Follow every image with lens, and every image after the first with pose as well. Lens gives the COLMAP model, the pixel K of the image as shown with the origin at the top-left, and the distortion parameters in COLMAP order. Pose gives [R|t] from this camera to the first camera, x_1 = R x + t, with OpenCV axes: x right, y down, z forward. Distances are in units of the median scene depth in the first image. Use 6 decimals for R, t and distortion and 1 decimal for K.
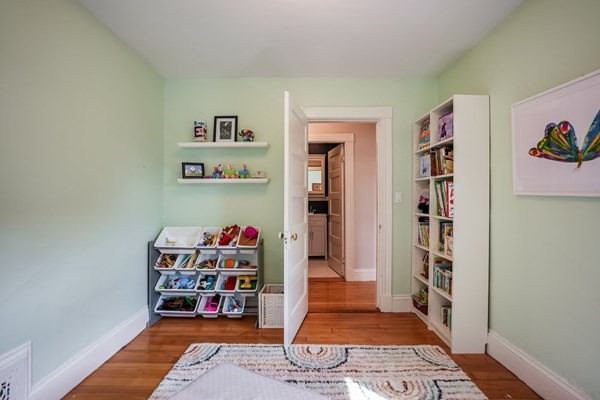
lens RADIAL K [[288.8, 0, 299.8], [0, 288.8, 198.0], [0, 0, 1]] dist [-0.042418, 0.017642]
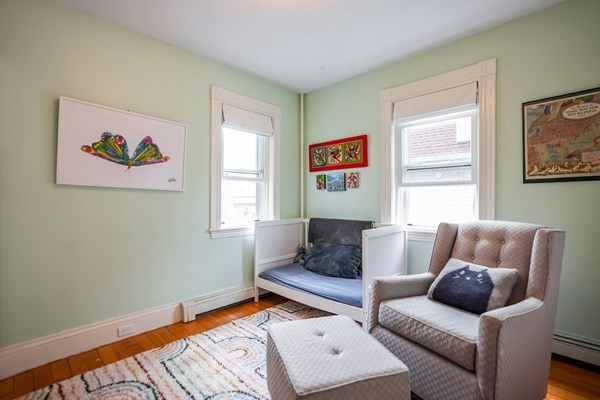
lens RADIAL K [[288.8, 0, 300.5], [0, 288.8, 198.4], [0, 0, 1]] dist [-0.042418, 0.017642]
pose [[-0.753547, -0.011989, 0.657284, -0.687081], [-0.012348, 0.999915, 0.004083, 0.030619], [-0.657277, -0.005039, -0.753632, 1.427480]]
